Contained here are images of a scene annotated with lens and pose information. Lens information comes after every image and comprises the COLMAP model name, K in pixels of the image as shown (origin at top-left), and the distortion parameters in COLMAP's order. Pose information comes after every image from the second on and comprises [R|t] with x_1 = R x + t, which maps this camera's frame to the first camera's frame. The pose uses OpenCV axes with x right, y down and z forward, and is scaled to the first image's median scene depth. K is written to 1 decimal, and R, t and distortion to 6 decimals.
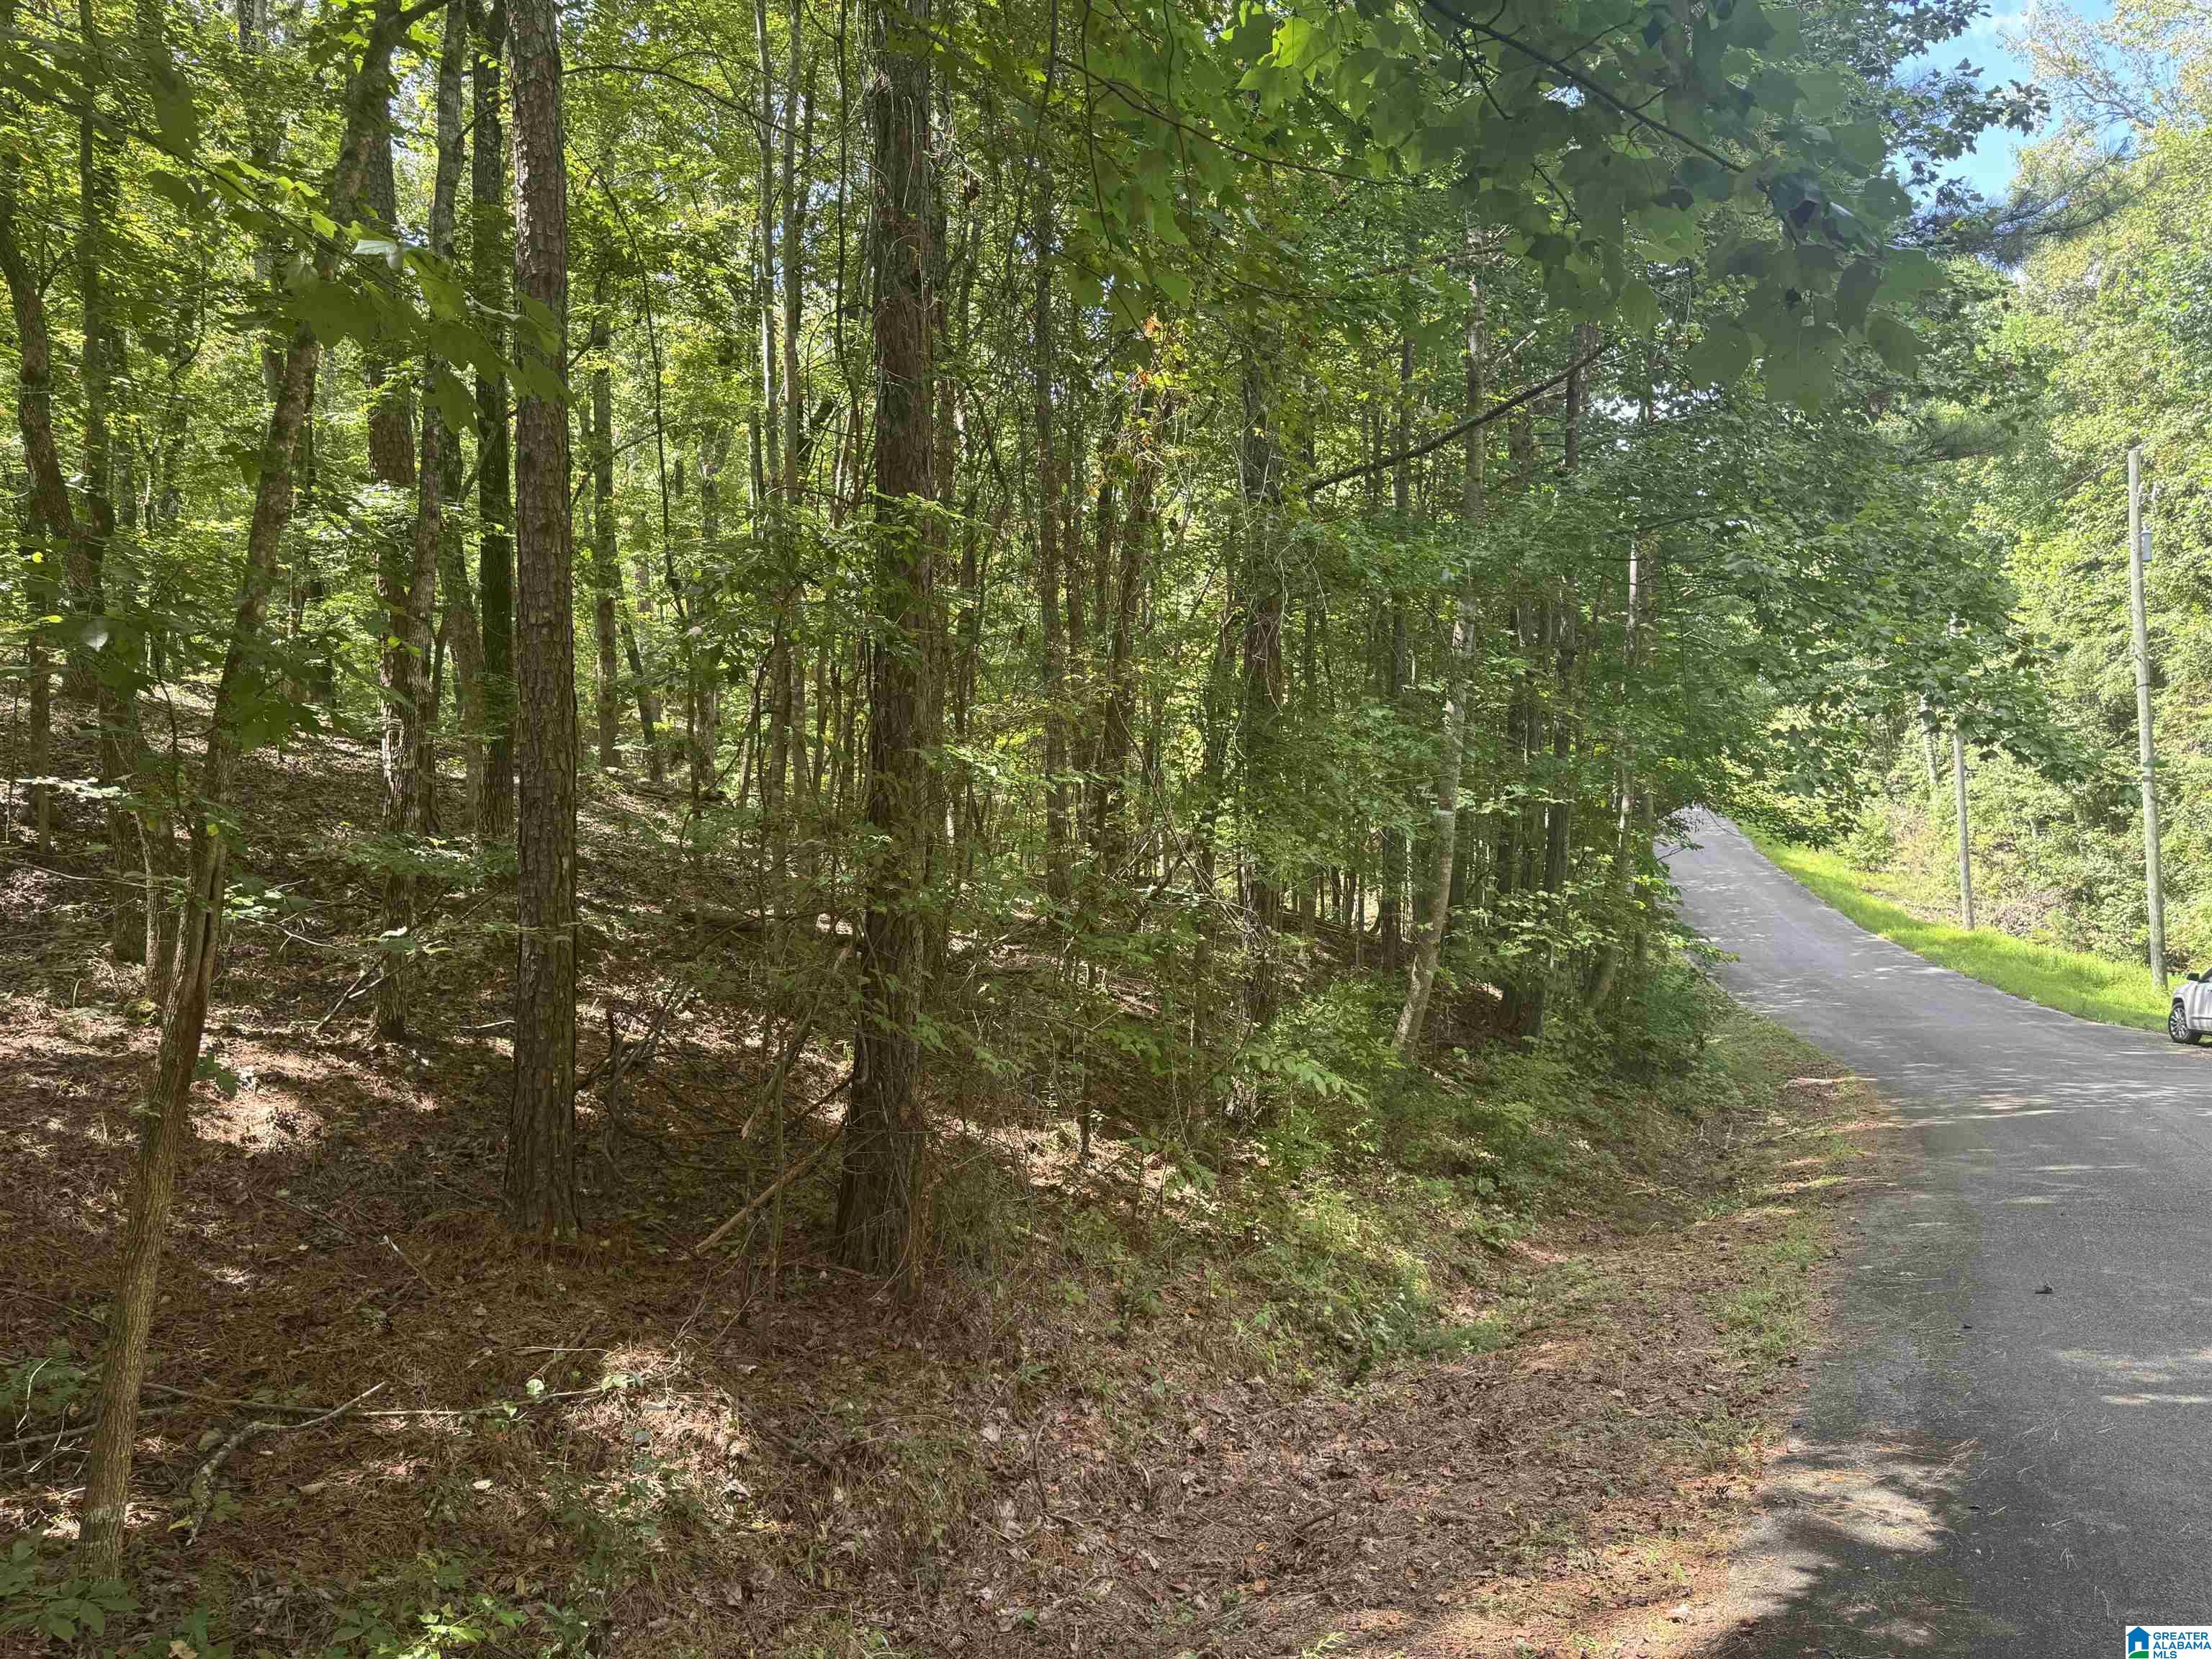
lens RADIAL K [[1563.7, 0, 1097.4], [0, 1563.7, 802.9], [0, 0, 1]] dist [0.046830, -0.051721]
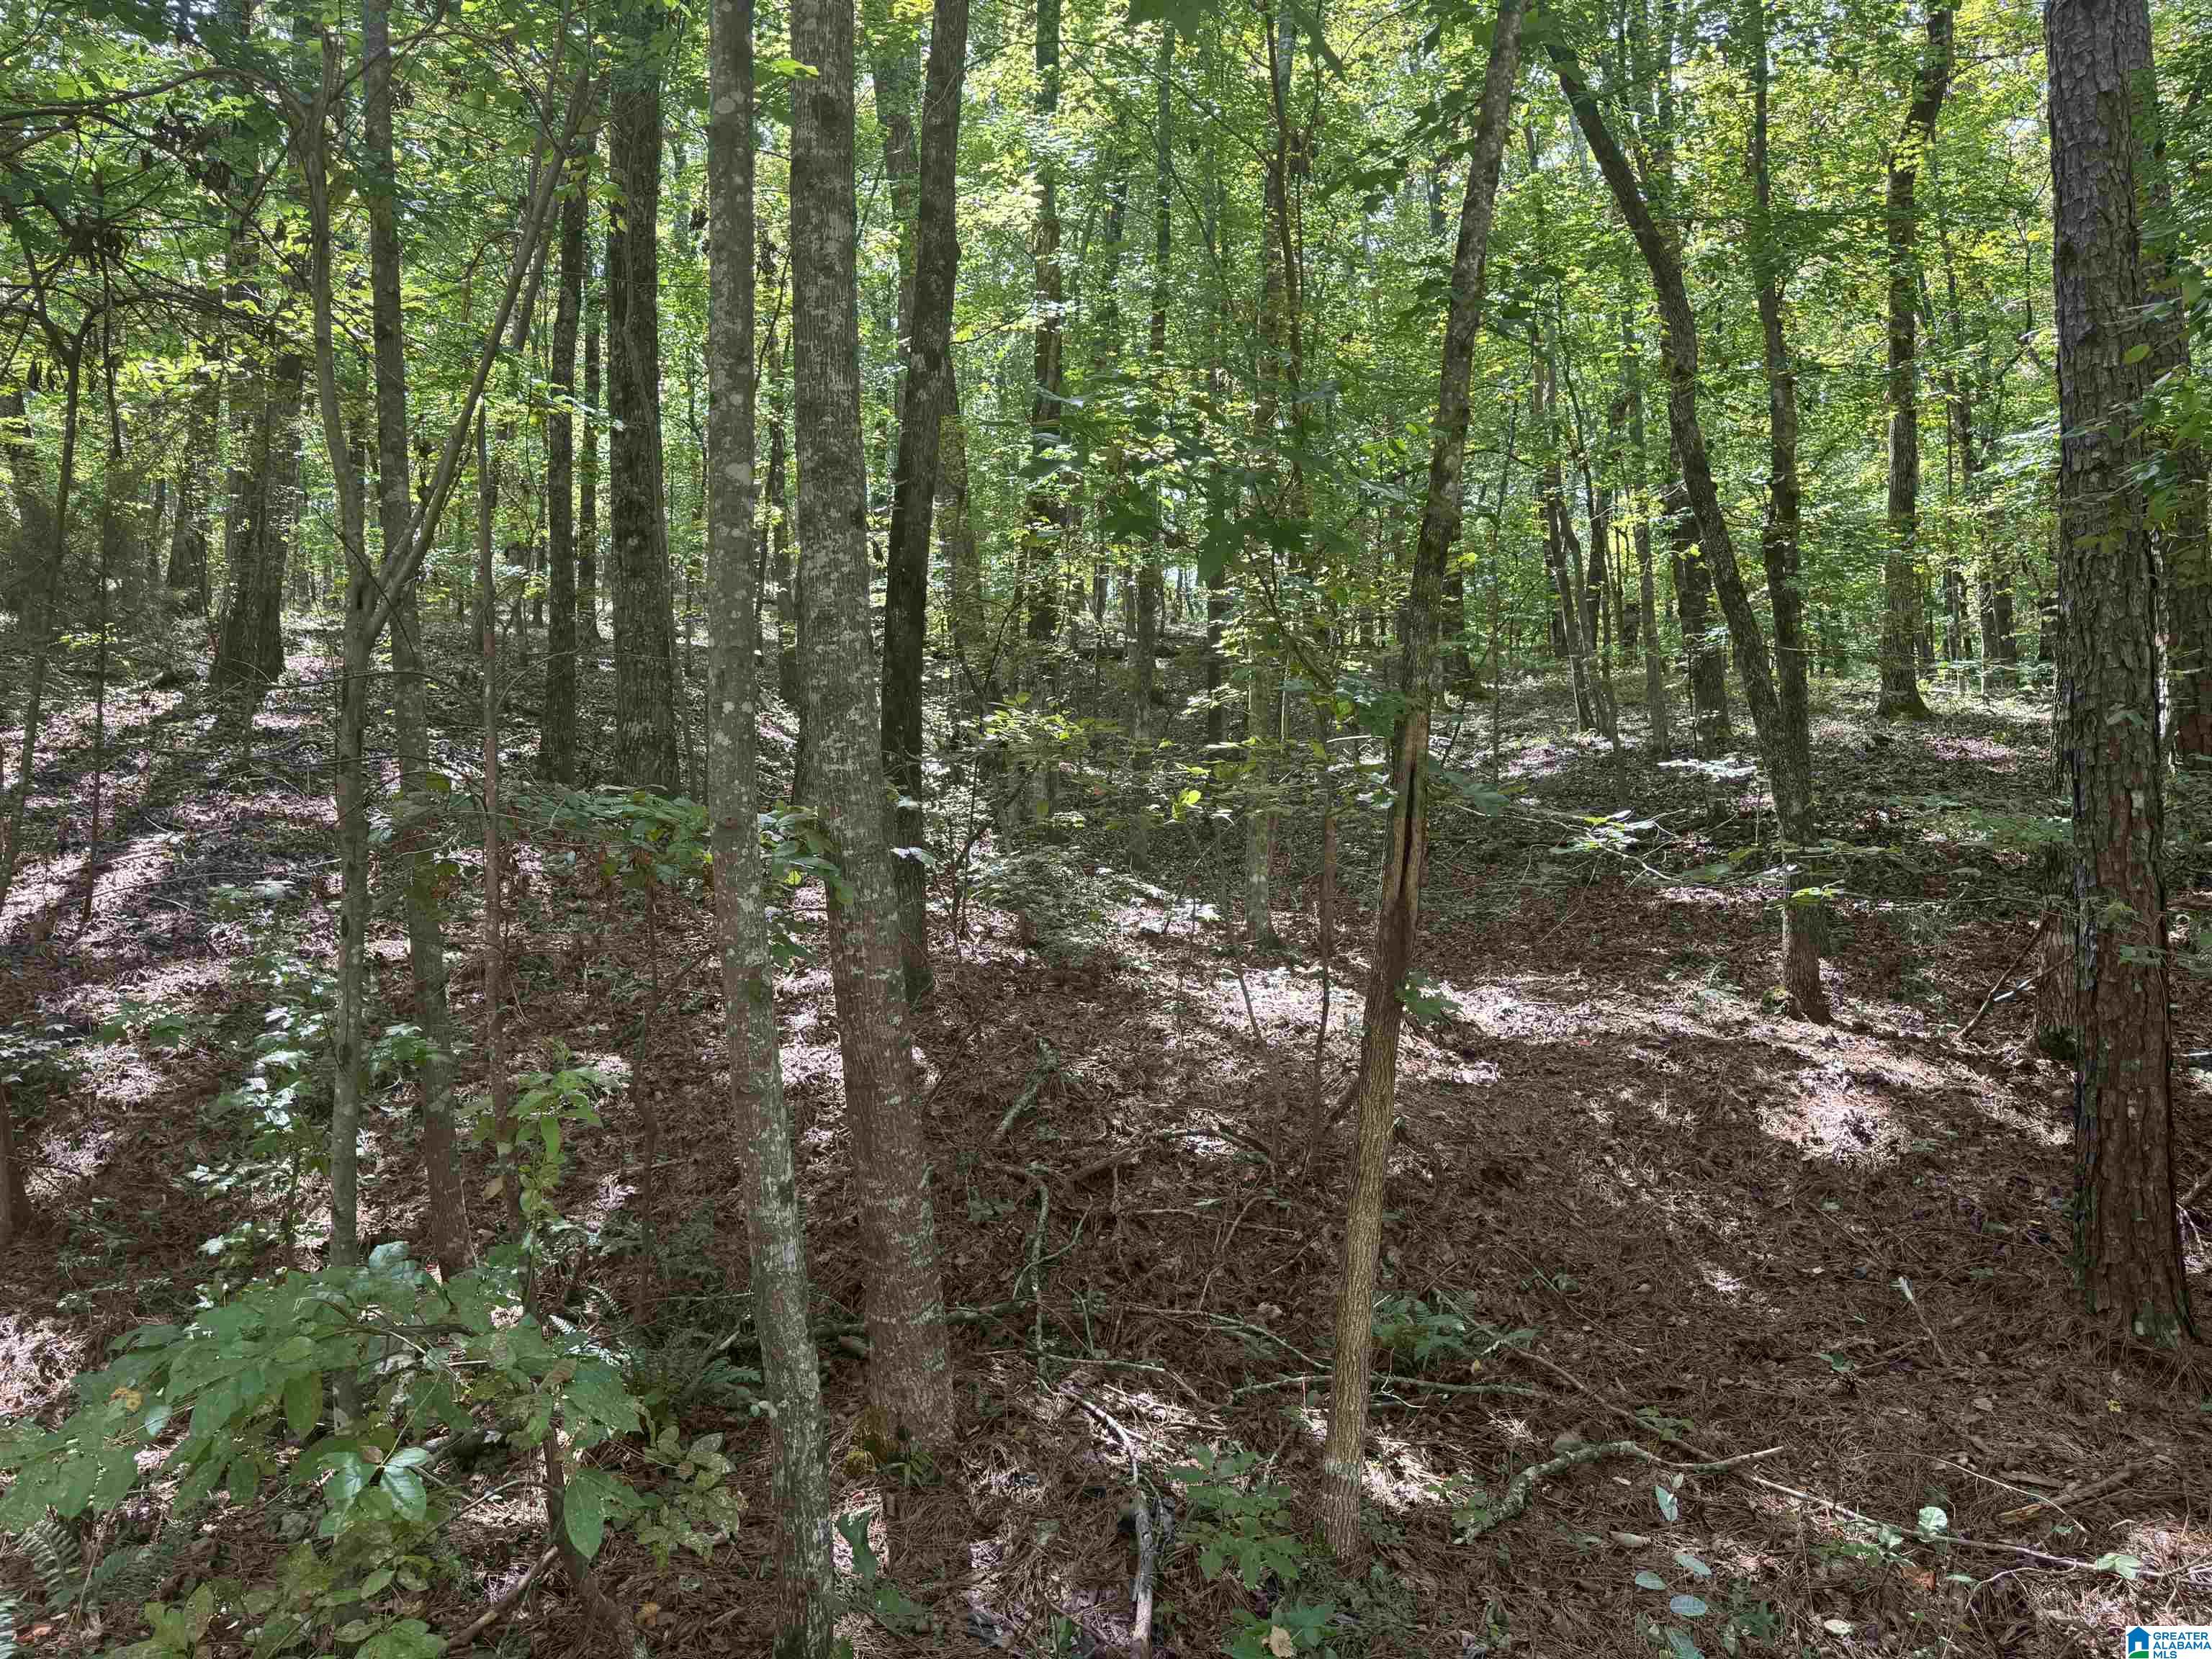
lens RADIAL K [[1563.7, 0, 1089.5], [0, 1563.7, 808.6], [0, 0, 1]] dist [0.046830, -0.051721]
pose [[0.437567, -0.047224, -0.897945, 0.086462], [0.025414, 0.998871, -0.040147, 0.055954], [0.898827, -0.005253, 0.438273, 0.265454]]
